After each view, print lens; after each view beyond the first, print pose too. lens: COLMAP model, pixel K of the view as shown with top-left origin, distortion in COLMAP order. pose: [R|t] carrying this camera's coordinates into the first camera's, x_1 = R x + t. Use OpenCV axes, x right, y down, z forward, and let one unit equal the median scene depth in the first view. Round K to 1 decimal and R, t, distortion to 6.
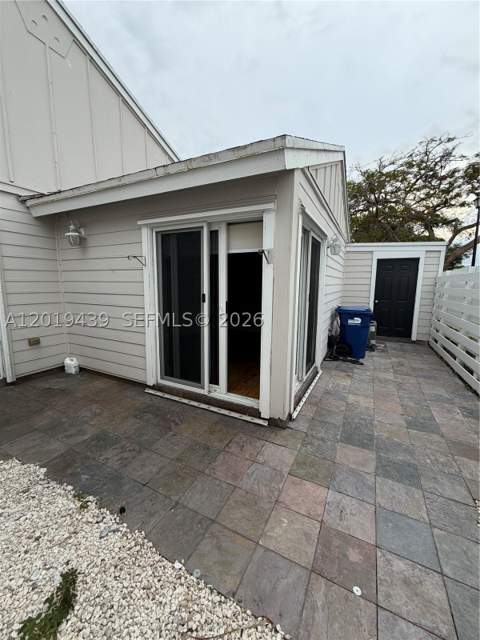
lens RADIAL K [[255.1, 0, 238.8], [0, 255.1, 320.0], [0, 0, 1]] dist [0.000894, 0.000473]
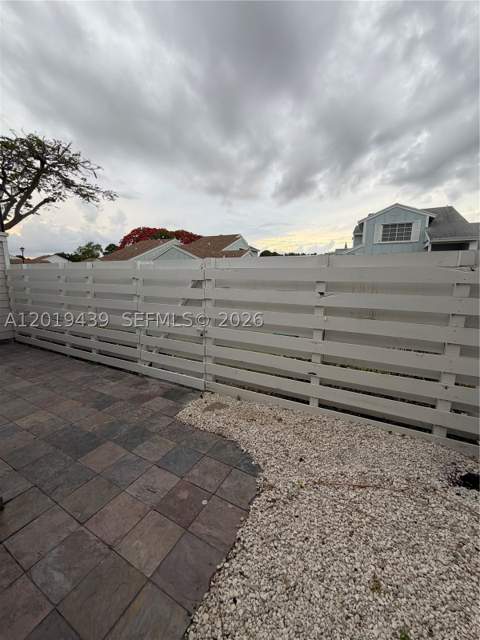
lens RADIAL K [[255.1, 0, 239.1], [0, 255.1, 318.7], [0, 0, 1]] dist [0.000894, 0.000473]
pose [[0.021410, -0.181543, 0.983150, -0.454241], [0.138355, 0.974452, 0.176924, -0.110045], [-0.990151, 0.132236, 0.045980, 0.355203]]
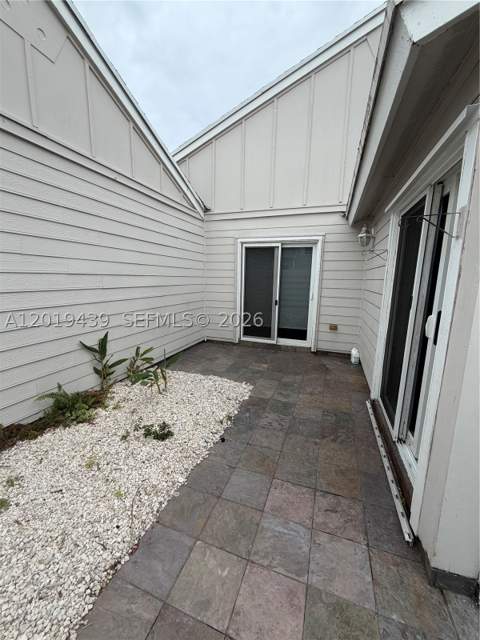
lens RADIAL K [[255.1, 0, 239.0], [0, 255.1, 319.7], [0, 0, 1]] dist [0.000894, 0.000473]
pose [[0.126934, 0.155907, -0.979582, 0.643999], [-0.164631, 0.977184, 0.134192, -0.077234], [0.978154, 0.144236, 0.149705, 0.616631]]
